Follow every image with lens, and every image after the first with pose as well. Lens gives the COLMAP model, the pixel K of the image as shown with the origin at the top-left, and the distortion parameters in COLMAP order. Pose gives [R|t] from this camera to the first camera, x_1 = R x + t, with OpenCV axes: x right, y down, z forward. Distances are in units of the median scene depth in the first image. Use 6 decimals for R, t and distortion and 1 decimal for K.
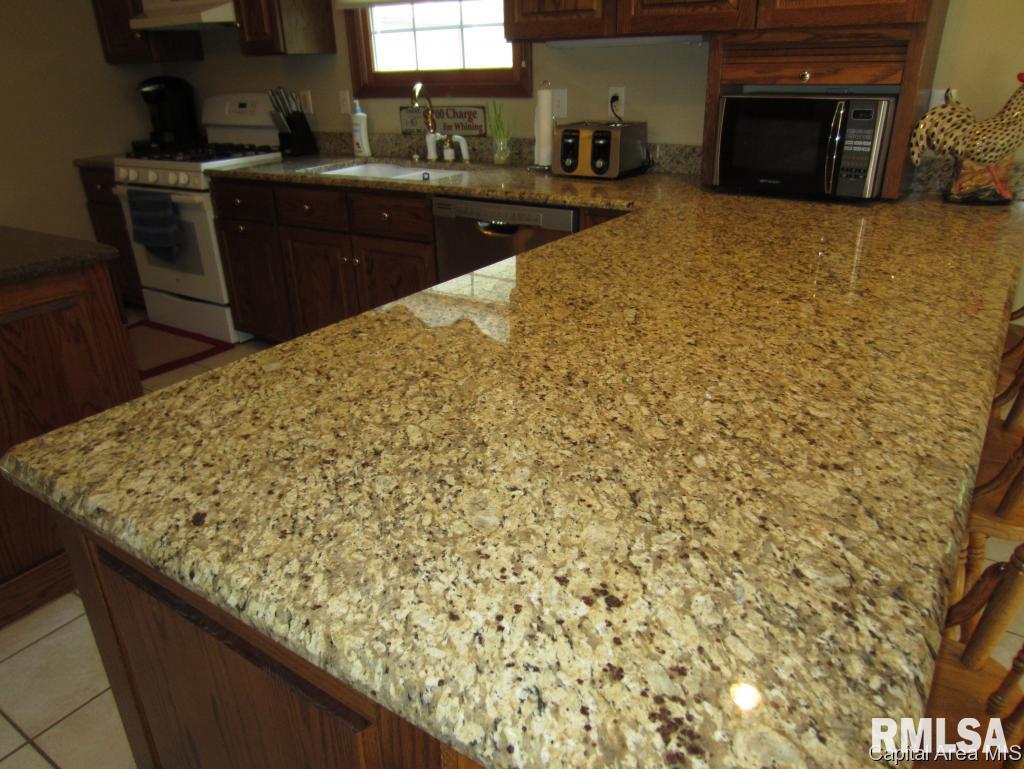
lens RADIAL K [[738.3, 0, 512.0], [0, 738.3, 384.5], [0, 0, 1]] dist [-0.026429, -0.001945]
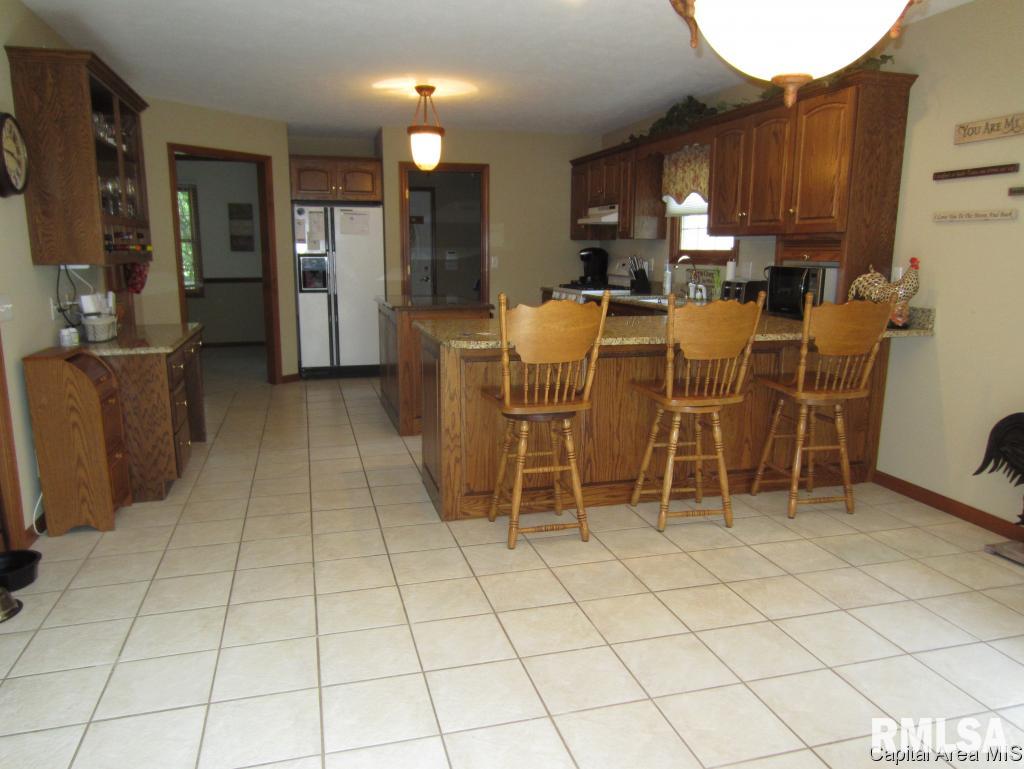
lens RADIAL K [[738.3, 0, 512.0], [0, 738.3, 384.5], [0, 0, 1]] dist [-0.026429, -0.001945]
pose [[0.767744, 0.147970, -0.623438, 0.667672], [-0.284311, 0.950614, -0.124497, 0.221968], [0.574227, 0.272832, 0.771898, -0.523139]]
